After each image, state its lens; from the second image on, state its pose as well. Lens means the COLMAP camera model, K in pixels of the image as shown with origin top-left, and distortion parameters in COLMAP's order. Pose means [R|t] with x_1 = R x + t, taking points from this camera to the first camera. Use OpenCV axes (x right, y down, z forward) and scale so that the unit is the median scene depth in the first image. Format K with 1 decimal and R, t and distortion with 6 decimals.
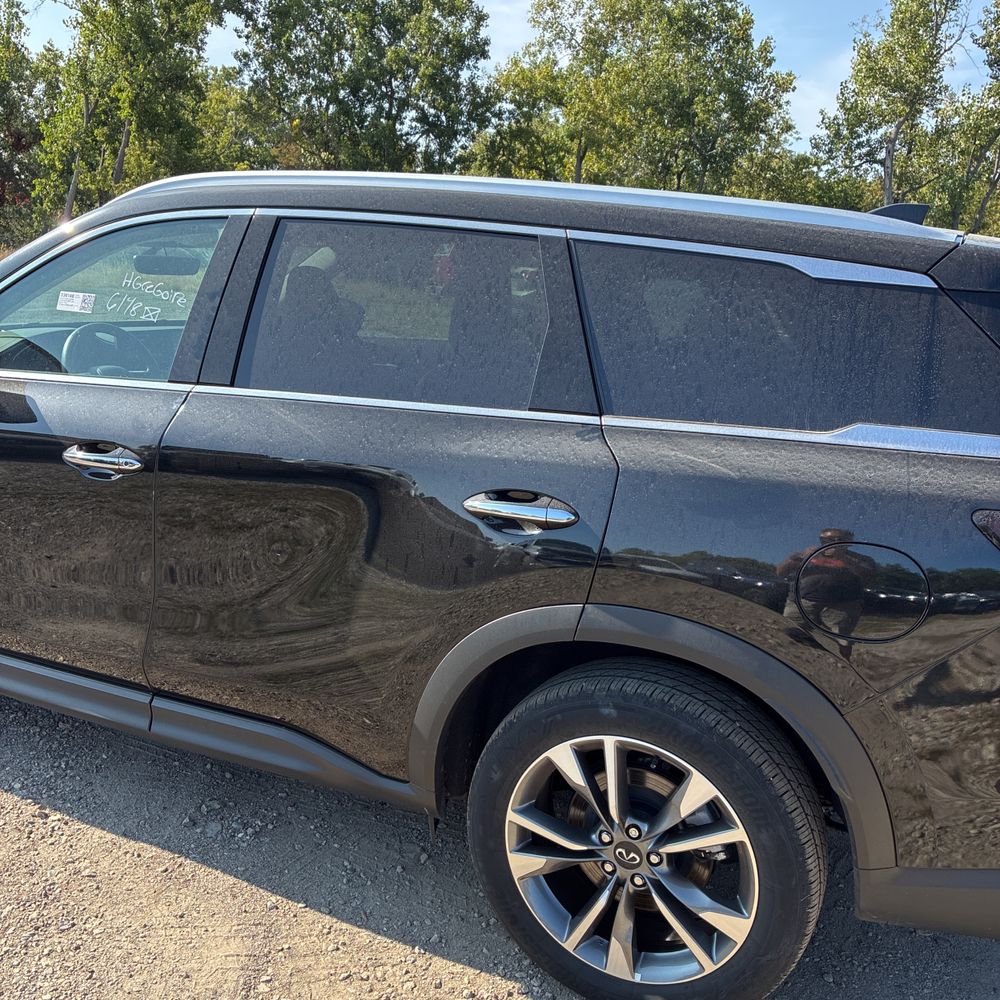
lens RADIAL K [[1014.9, 0, 491.4], [0, 1014.9, 487.1], [0, 0, 1]] dist [0.020640, 0.000000]
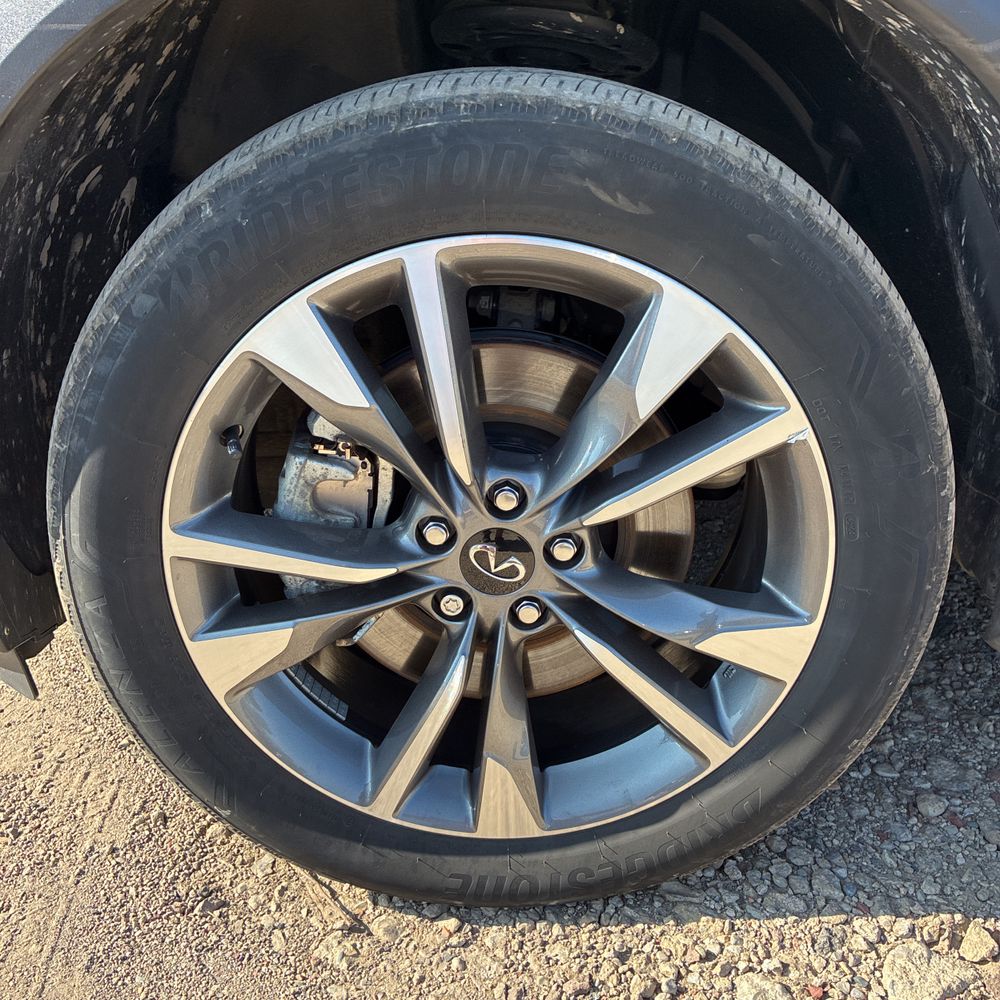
lens RADIAL K [[1014.9, 0, 480.2], [0, 1014.9, 501.7], [0, 0, 1]] dist [0.020640, 0.000000]
pose [[0.911063, -0.211859, 0.353667, -0.007684], [0.140796, 0.966172, 0.216074, 0.251064], [-0.387480, -0.147062, 0.910072, 0.640874]]
